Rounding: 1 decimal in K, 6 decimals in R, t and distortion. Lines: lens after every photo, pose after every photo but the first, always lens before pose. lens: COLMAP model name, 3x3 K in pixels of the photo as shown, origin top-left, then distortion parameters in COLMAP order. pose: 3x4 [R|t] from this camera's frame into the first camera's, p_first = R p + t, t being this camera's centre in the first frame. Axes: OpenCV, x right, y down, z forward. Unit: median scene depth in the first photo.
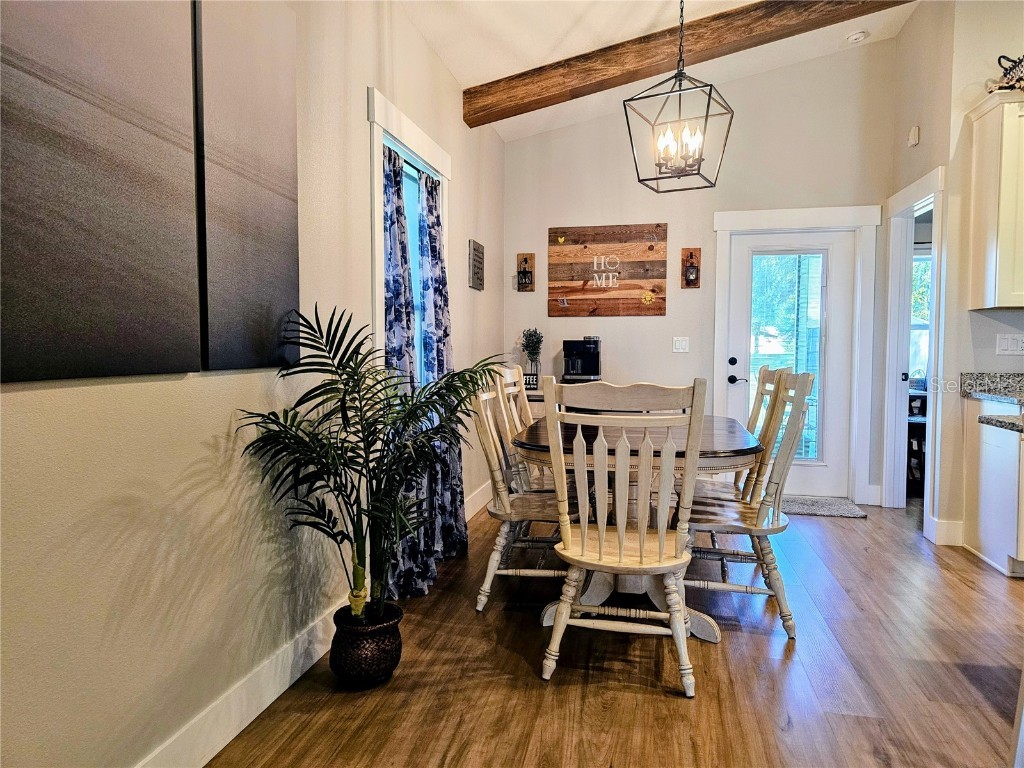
lens RADIAL K [[684.6, 0, 512.0], [0, 684.6, 384.0], [0, 0, 1]] dist [0.018802, -0.005090]
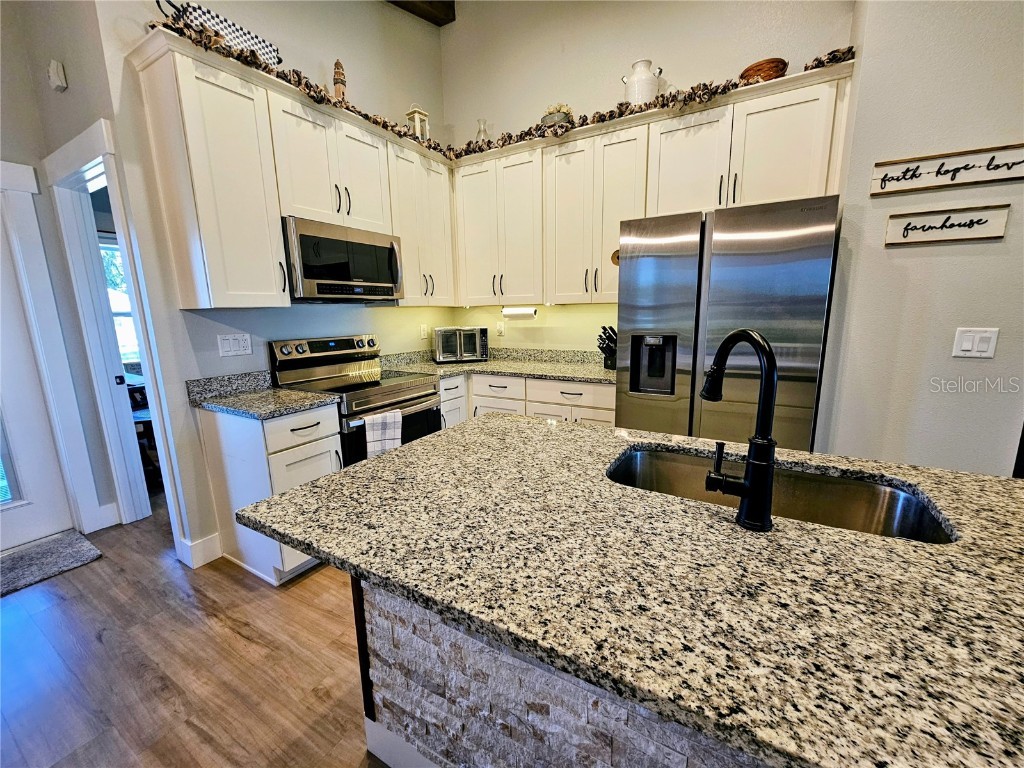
lens RADIAL K [[413.1, 0, 514.0], [0, 413.1, 383.3], [0, 0, 1]] dist [-0.001593, -0.000667]
pose [[0.309417, -0.176544, 0.934395, 0.213563], [0.072284, 0.984139, 0.162006, -0.050758], [-0.948175, 0.017415, 0.317271, 0.322120]]
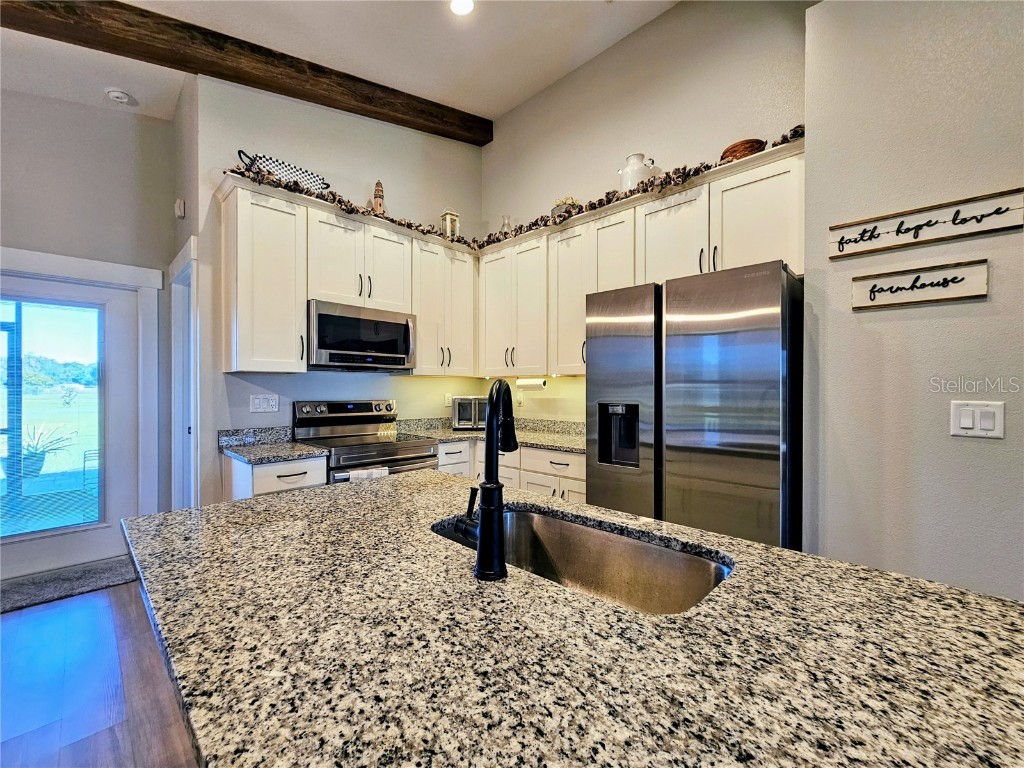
lens RADIAL K [[416.9, 0, 515.2], [0, 416.9, 386.0], [0, 0, 1]] dist [-0.000928, 0.000010]
pose [[0.516450, 0.001722, 0.856316, 0.248779], [0.049117, 0.998292, -0.031630, -0.031564], [-0.854907, 0.058395, 0.515484, 0.199420]]
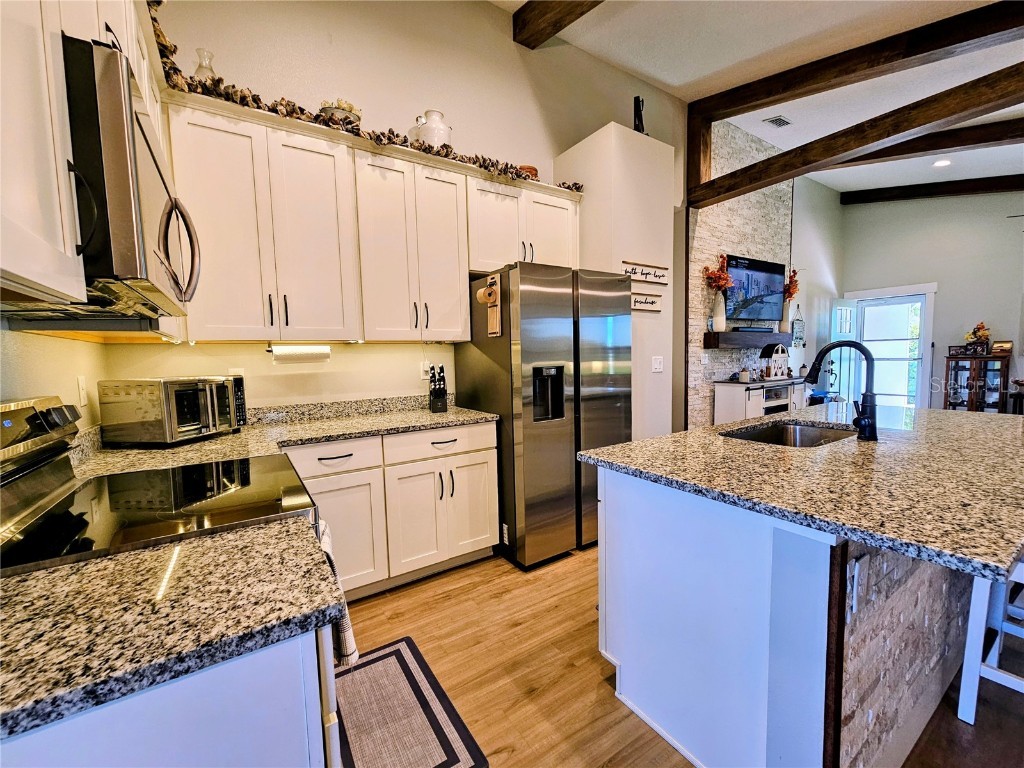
lens RADIAL K [[416.9, 0, 515.2], [0, 416.9, 386.0], [0, 0, 1]] dist [-0.000928, 0.000010]
pose [[-0.716008, -0.034946, 0.697217, 0.346631], [0.061427, 0.991718, 0.112790, -0.054768], [-0.695384, 0.123586, -0.707932, 0.662935]]
